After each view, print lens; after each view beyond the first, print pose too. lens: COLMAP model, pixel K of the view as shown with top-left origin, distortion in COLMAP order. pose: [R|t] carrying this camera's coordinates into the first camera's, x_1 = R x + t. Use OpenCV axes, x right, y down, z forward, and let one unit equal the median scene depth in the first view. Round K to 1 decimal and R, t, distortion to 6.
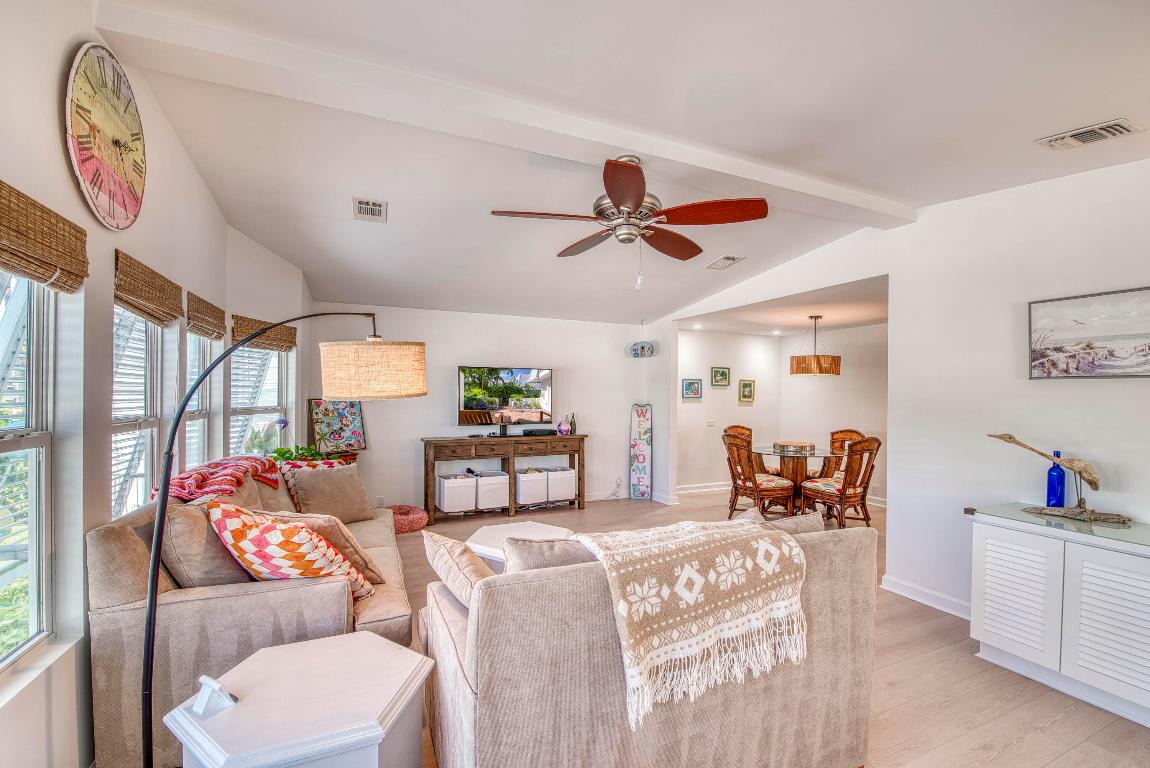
lens RADIAL K [[494.9, 0, 586.9], [0, 494.9, 393.1], [0, 0, 1]] dist [-0.006939, -0.007655]
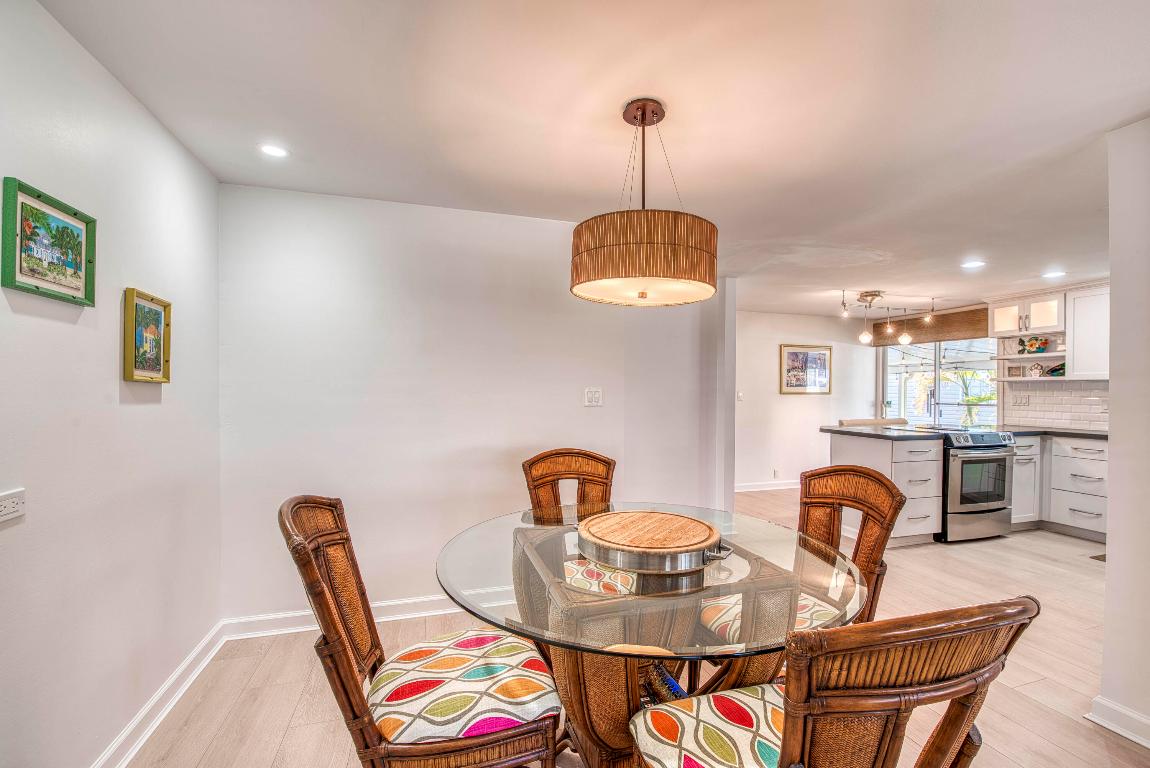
lens RADIAL K [[494.9, 0, 585.8], [0, 494.9, 396.2], [0, 0, 1]] dist [-0.006939, -0.007655]
pose [[0.119583, -0.021377, 0.992594, 0.155499], [-0.006058, 0.999734, 0.022261, 0.024875], [-0.992806, -0.008675, 0.119422, 1.107394]]
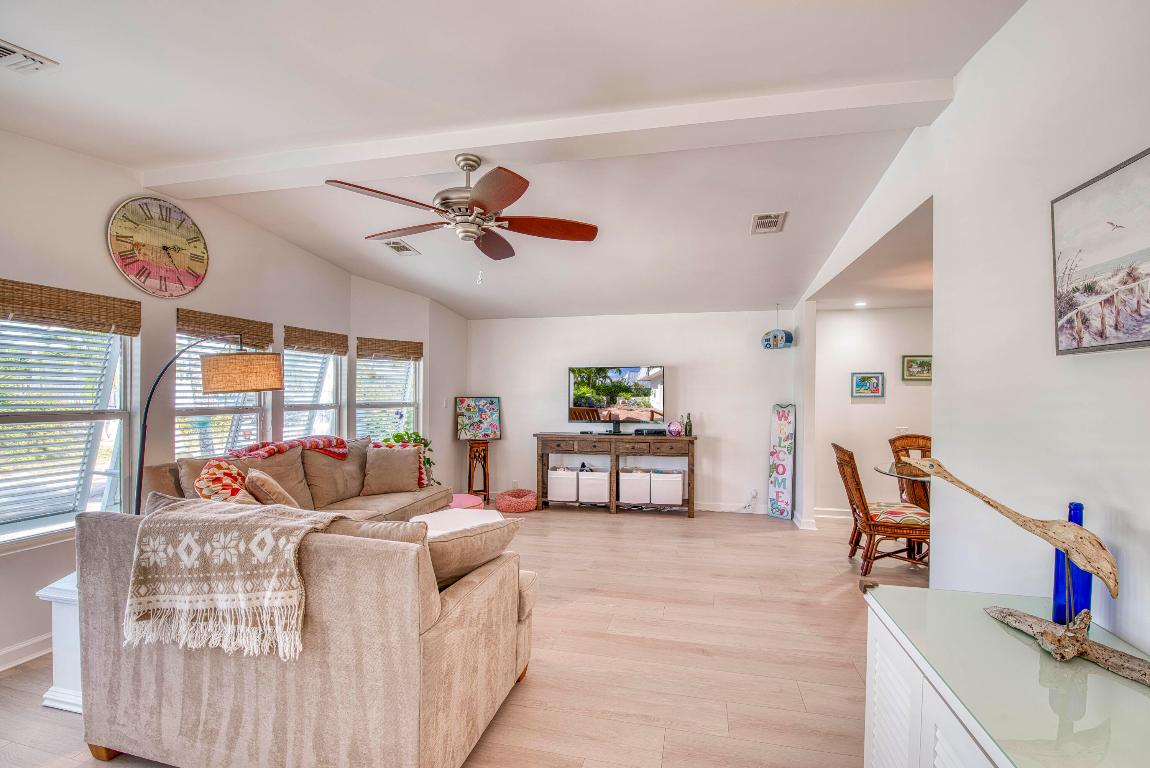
lens RADIAL K [[494.9, 0, 585.9], [0, 494.9, 391.6], [0, 0, 1]] dist [-0.006939, -0.007655]
pose [[0.798304, -0.005894, -0.602225, 0.451614], [0.003296, 0.999980, -0.005418, 0.005752], [0.602245, 0.002341, 0.798308, 0.173754]]
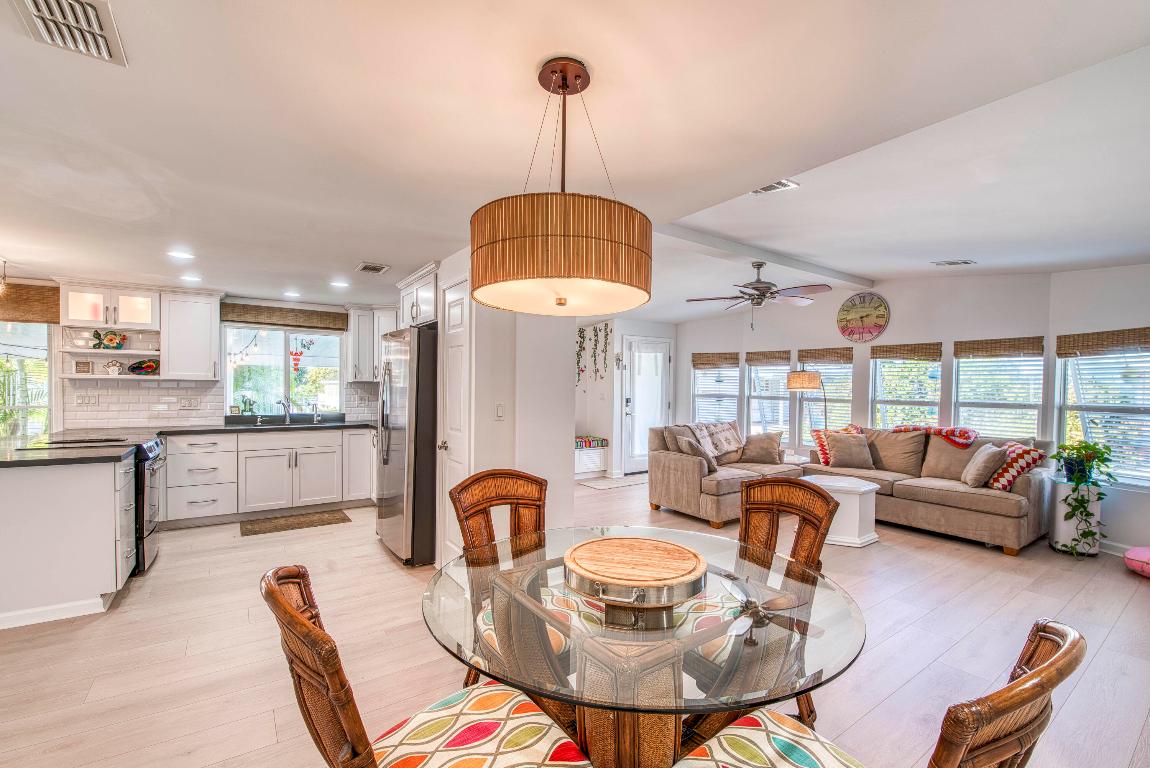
lens RADIAL K [[494.9, 0, 590.9], [0, 494.9, 394.7], [0, 0, 1]] dist [-0.006939, -0.007655]
pose [[-0.979619, -0.018250, -0.200034, 0.552705], [-0.021127, 0.999702, 0.012257, 0.010110], [0.199751, 0.016234, -0.979712, 1.396340]]
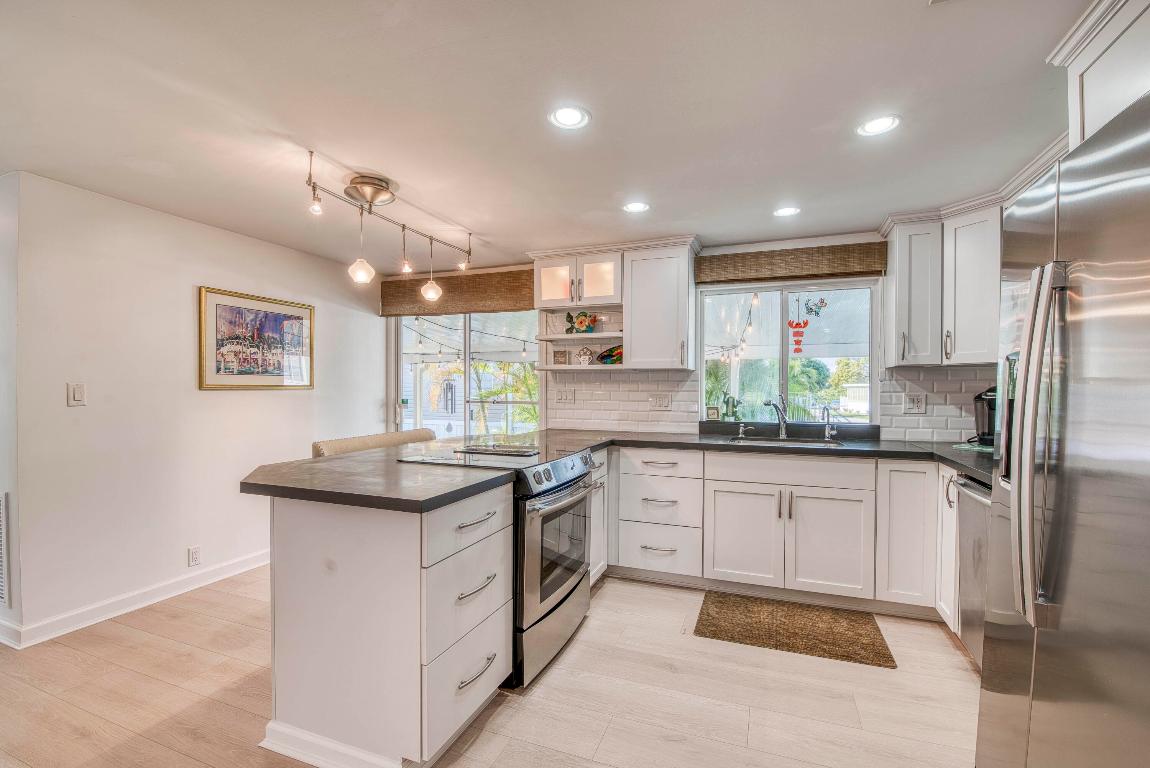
lens RADIAL K [[494.9, 0, 589.7], [0, 494.9, 395.8], [0, 0, 1]] dist [-0.006939, -0.007655]
pose [[-0.714334, -0.024898, 0.699362, 0.710463], [-0.013279, 0.999669, 0.022025, 0.032822], [-0.699679, 0.006446, -0.714428, 0.858057]]
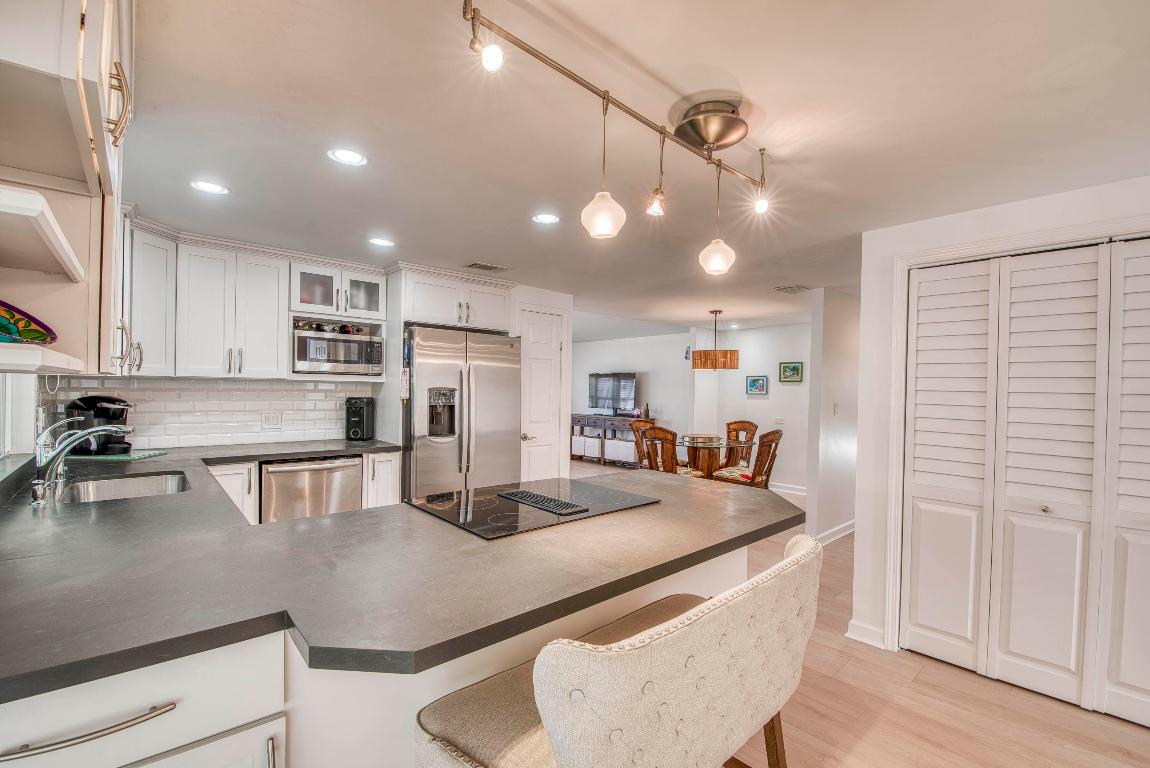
lens RADIAL K [[494.9, 0, 584.8], [0, 494.9, 393.0], [0, 0, 1]] dist [-0.006939, -0.007655]
pose [[0.312120, 0.003525, -0.950036, 1.482922], [-0.012977, 0.999916, -0.000554, 0.017309], [0.949954, 0.012501, 0.312139, 0.483046]]
